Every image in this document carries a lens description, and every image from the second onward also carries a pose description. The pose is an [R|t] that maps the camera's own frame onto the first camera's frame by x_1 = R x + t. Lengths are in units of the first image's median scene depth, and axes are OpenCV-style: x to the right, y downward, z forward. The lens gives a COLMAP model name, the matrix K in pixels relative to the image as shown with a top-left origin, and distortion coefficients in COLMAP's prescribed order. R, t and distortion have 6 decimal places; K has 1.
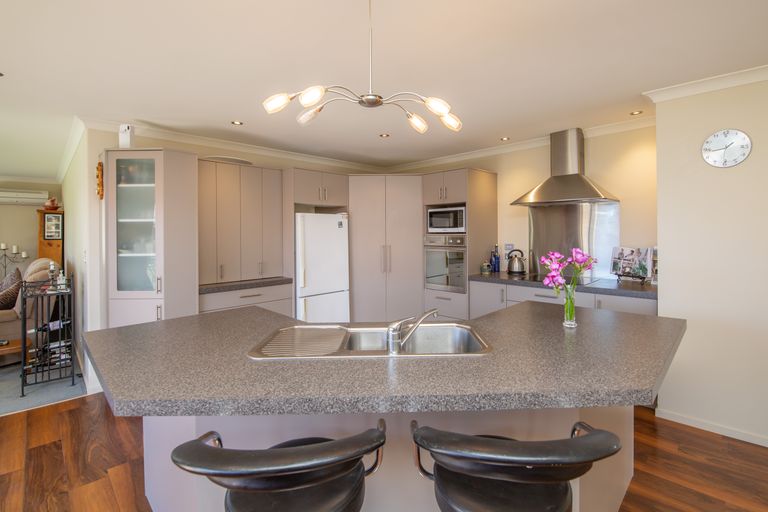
lens RADIAL K [[349.0, 0, 384.4], [0, 349.0, 239.5], [0, 0, 1]] dist [-0.014435, -0.000544]
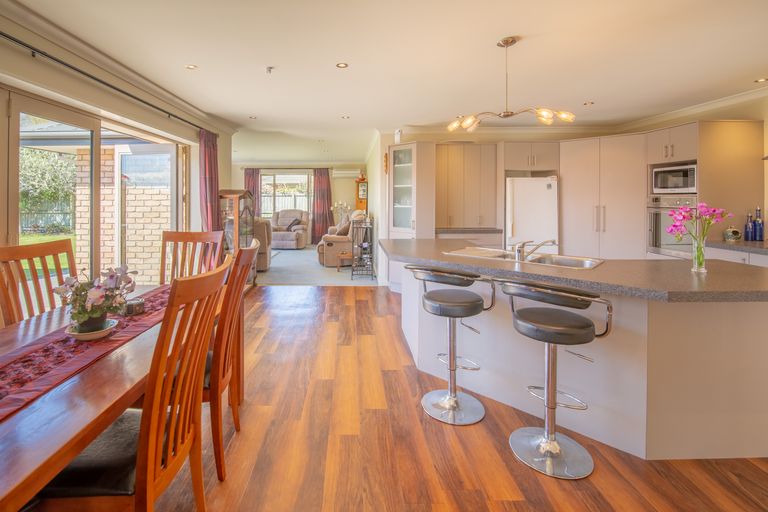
lens RADIAL K [[349.0, 0, 384.4], [0, 349.0, 239.5], [0, 0, 1]] dist [-0.014435, -0.000544]
pose [[0.771521, 0.076484, -0.631590, 0.260758], [-0.011566, 0.994270, 0.106275, 0.021219], [0.636099, -0.074688, 0.767984, -0.321929]]
